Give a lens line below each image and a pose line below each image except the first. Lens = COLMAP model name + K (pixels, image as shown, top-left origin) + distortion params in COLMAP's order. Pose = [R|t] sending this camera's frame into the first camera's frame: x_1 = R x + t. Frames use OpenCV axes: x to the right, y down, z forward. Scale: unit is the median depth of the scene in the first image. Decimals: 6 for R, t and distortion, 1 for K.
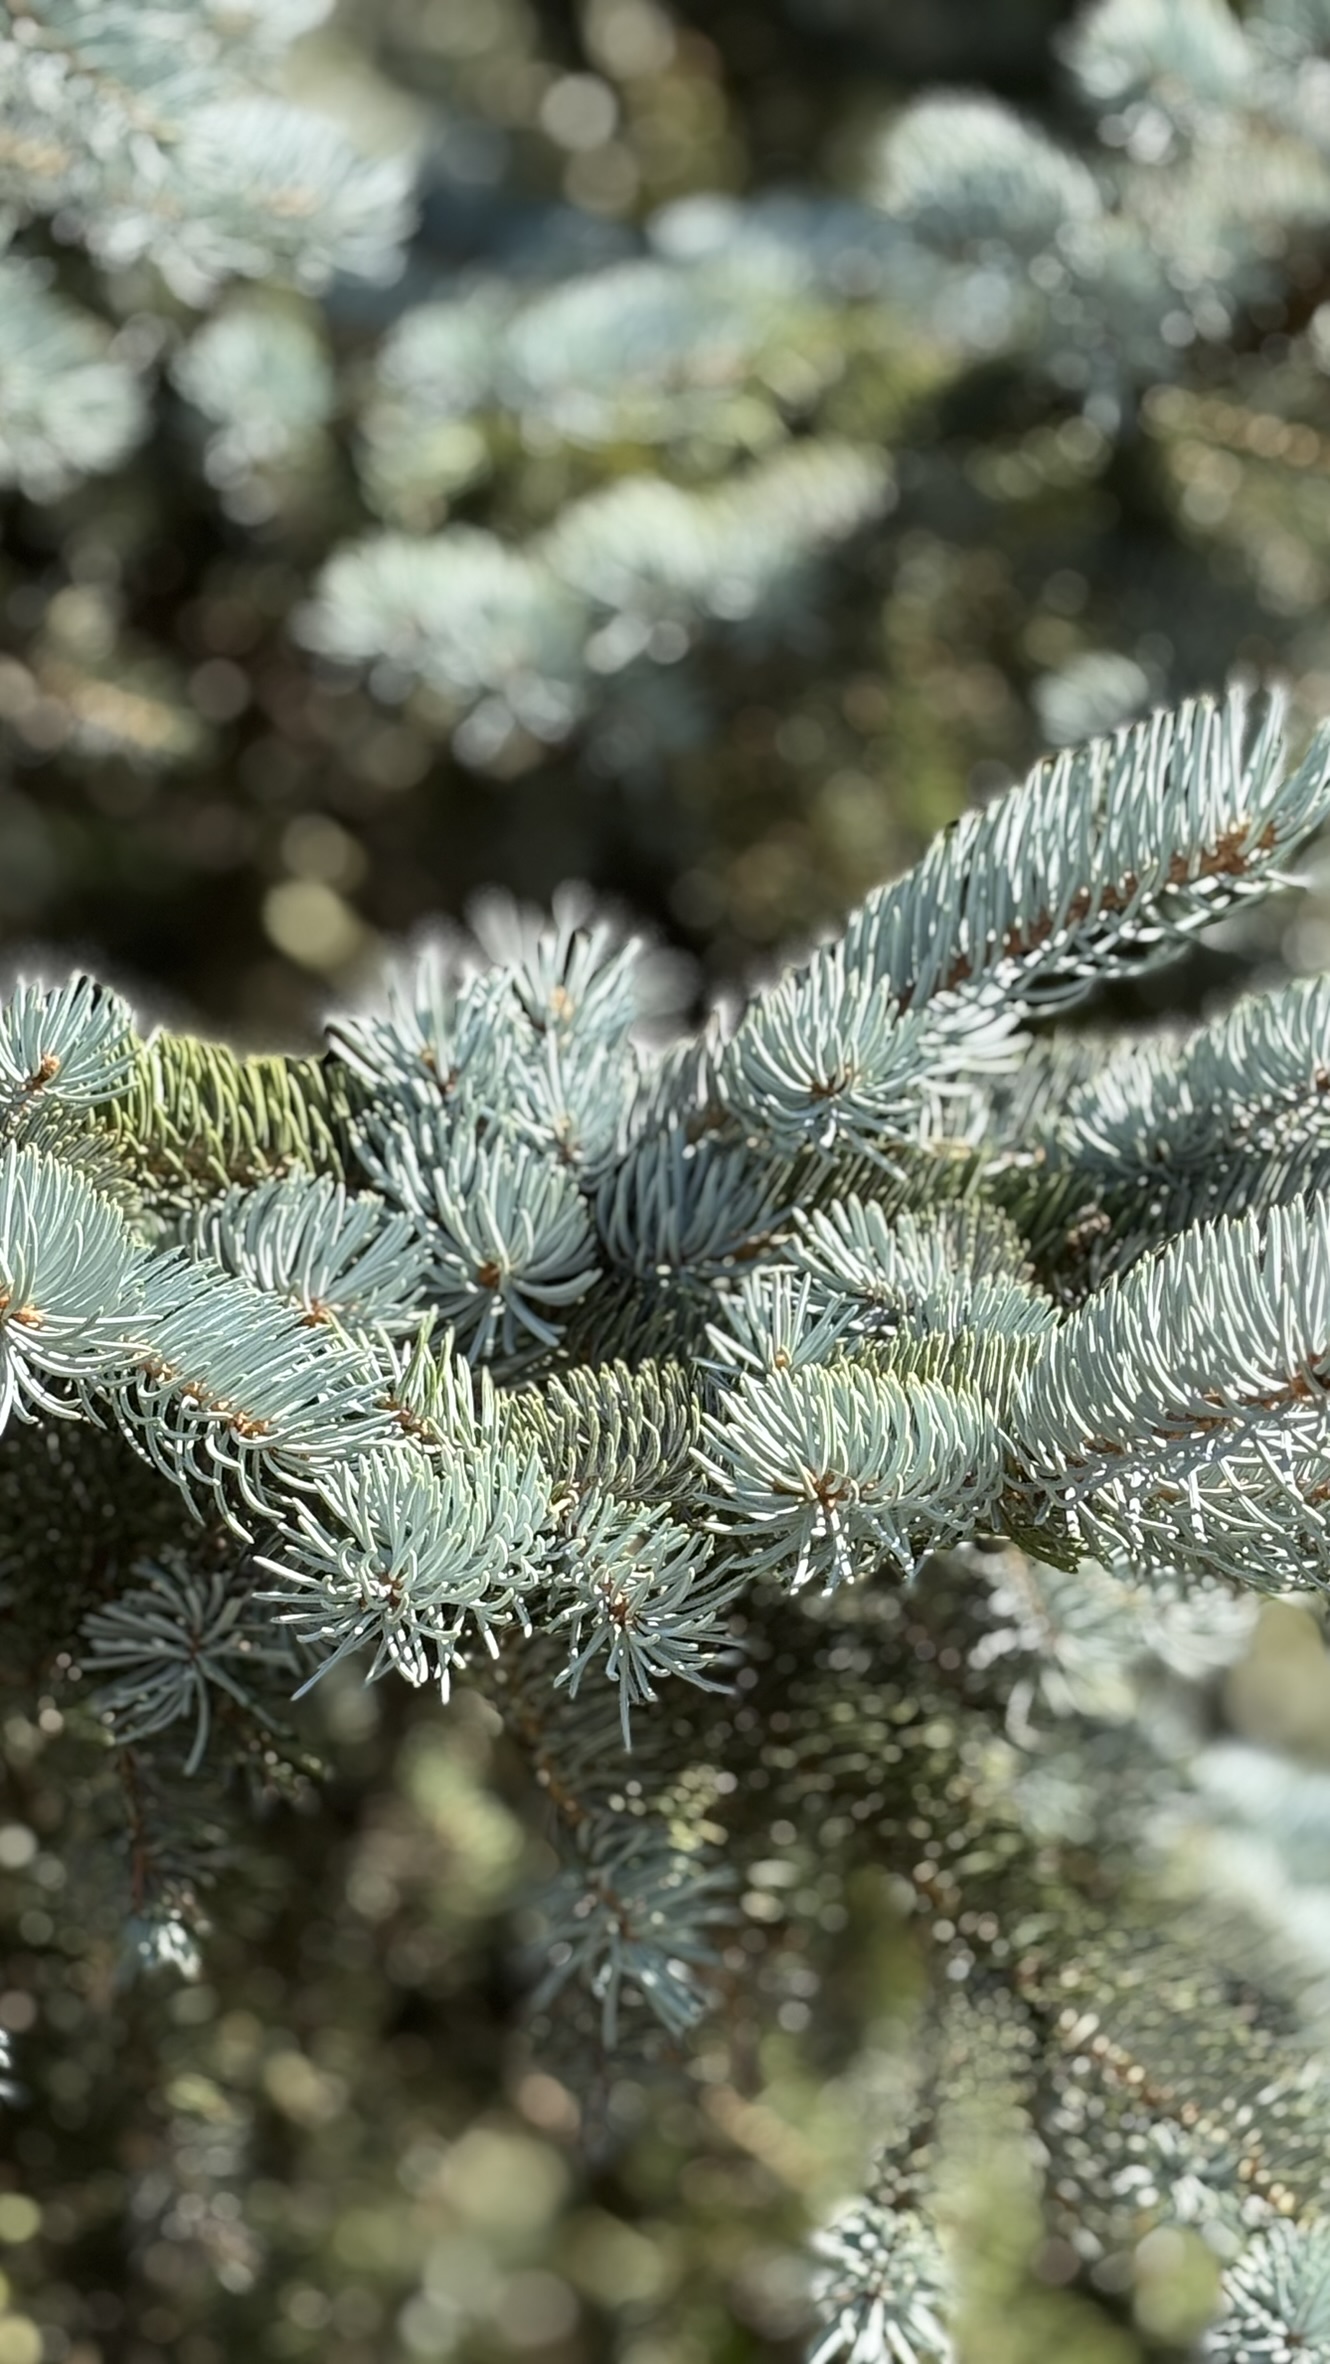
lens RADIAL K [[5706.4, 0, 665.0], [0, 5706.4, 1182.0], [0, 0, 1]] dist [0.032815, -0.013803]
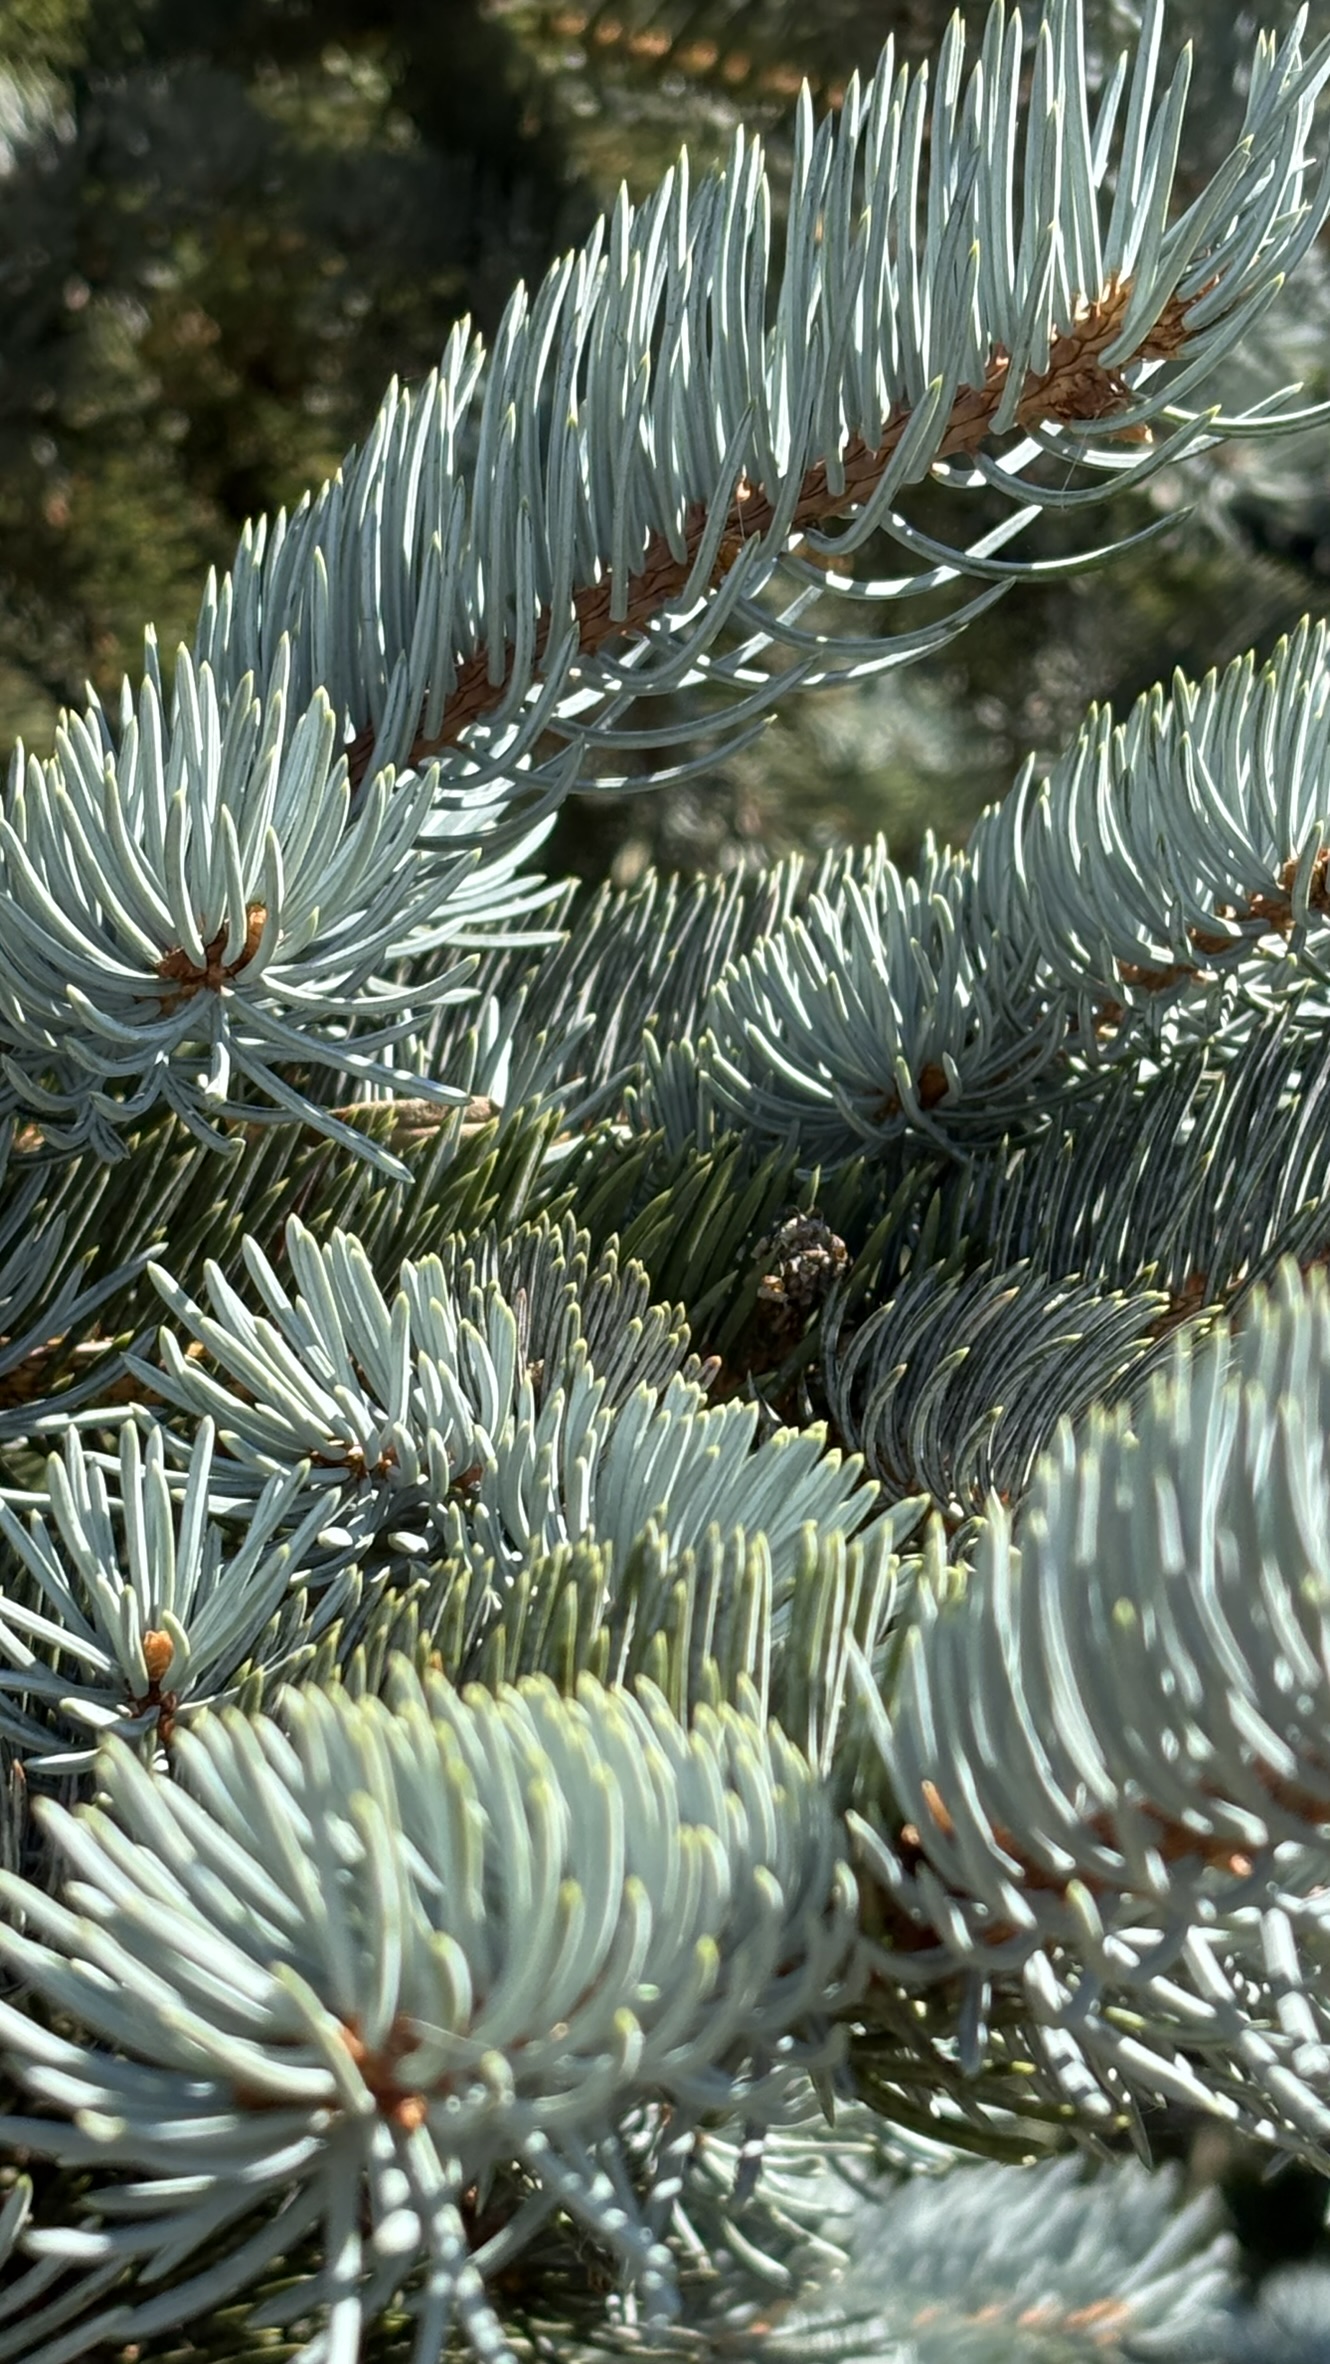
lens RADIAL K [[5706.4, 0, 665.0], [0, 5706.4, 1182.0], [0, 0, 1]] dist [0.032815, -0.013803]
pose [[0.986149, -0.077113, 0.146848, -0.000340], [0.080429, 0.996619, -0.016774, 0.008741], [-0.145058, 0.028353, 0.989017, 0.592673]]
